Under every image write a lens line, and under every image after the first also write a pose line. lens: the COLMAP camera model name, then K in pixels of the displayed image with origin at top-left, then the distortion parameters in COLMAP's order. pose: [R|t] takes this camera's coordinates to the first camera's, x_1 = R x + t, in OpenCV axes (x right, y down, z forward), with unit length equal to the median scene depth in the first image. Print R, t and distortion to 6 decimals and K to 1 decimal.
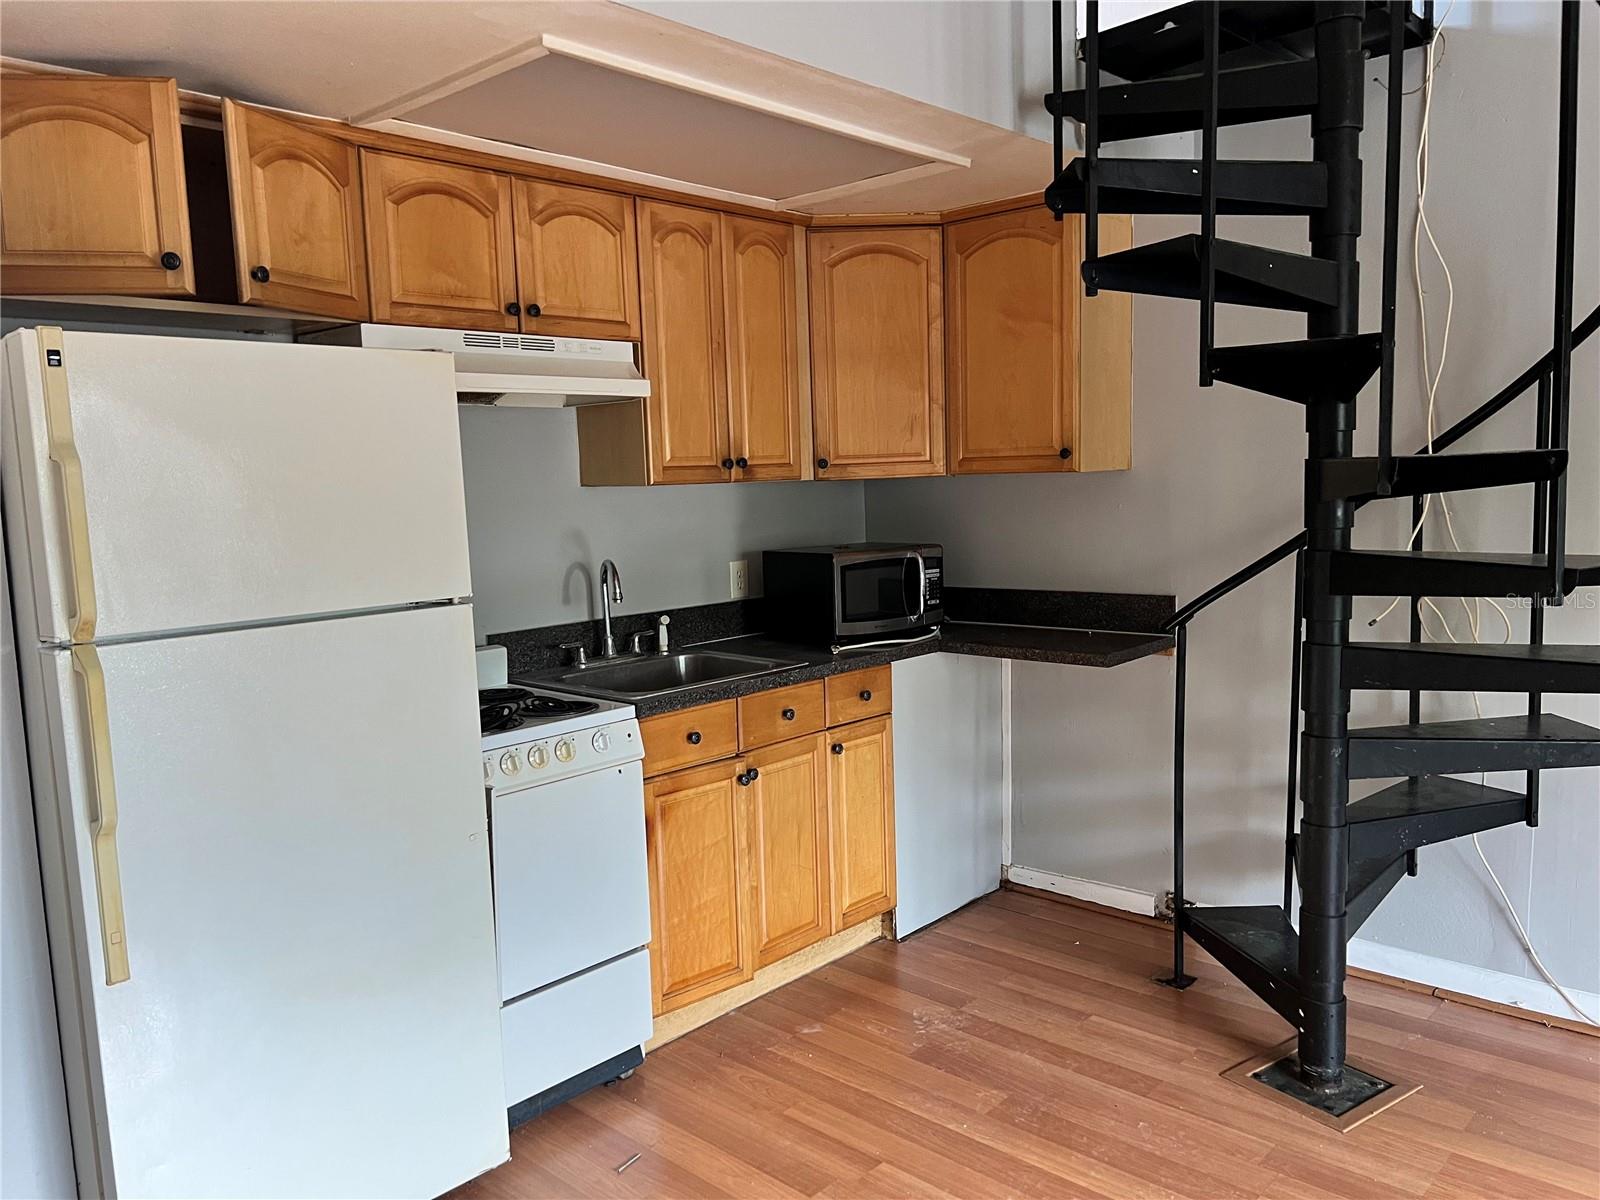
lens RADIAL K [[1211.7, 0, 800.2], [0, 1211.7, 611.6], [0, 0, 1]] dist [0.000895, -0.004625]
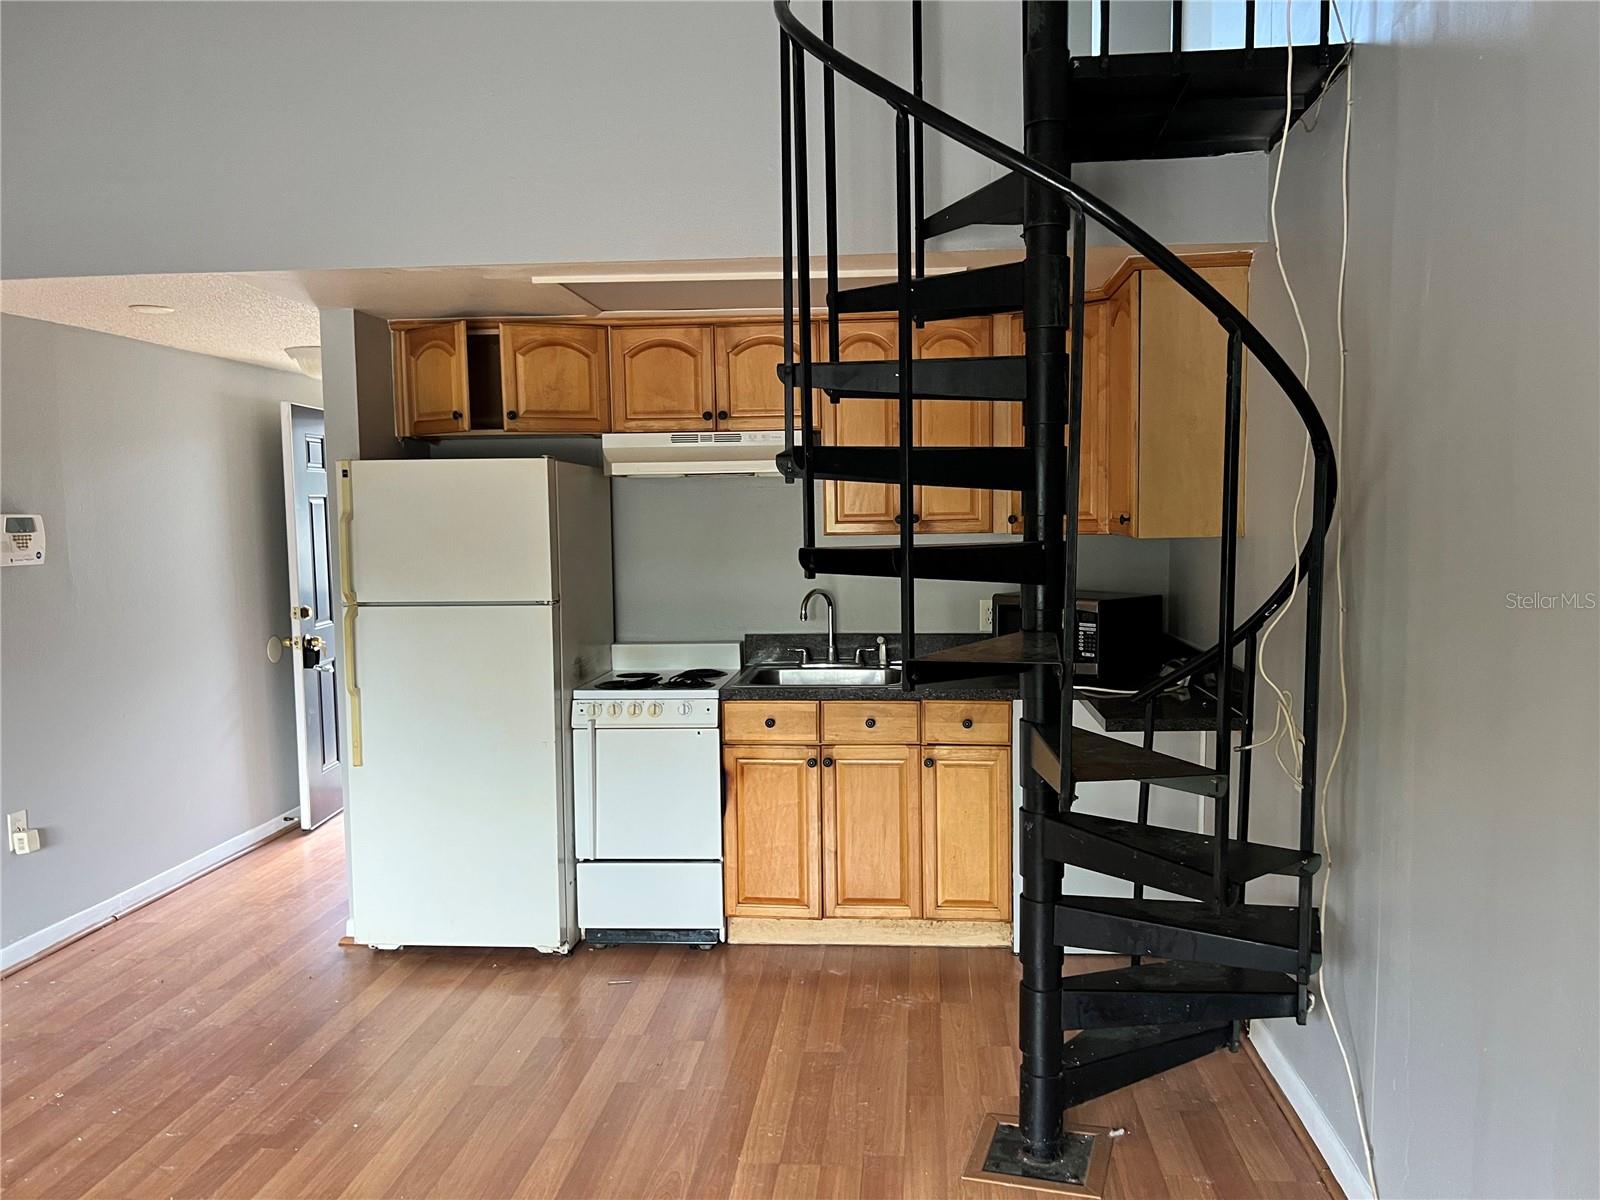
lens RADIAL K [[1211.7, 0, 806.1], [0, 1211.7, 595.7], [0, 0, 1]] dist [0.000895, -0.004625]
pose [[0.616413, 0.085251, -0.782794, 1.034729], [-0.101702, 0.994415, 0.028212, -0.084204], [0.780827, 0.062221, 0.621641, 0.182367]]
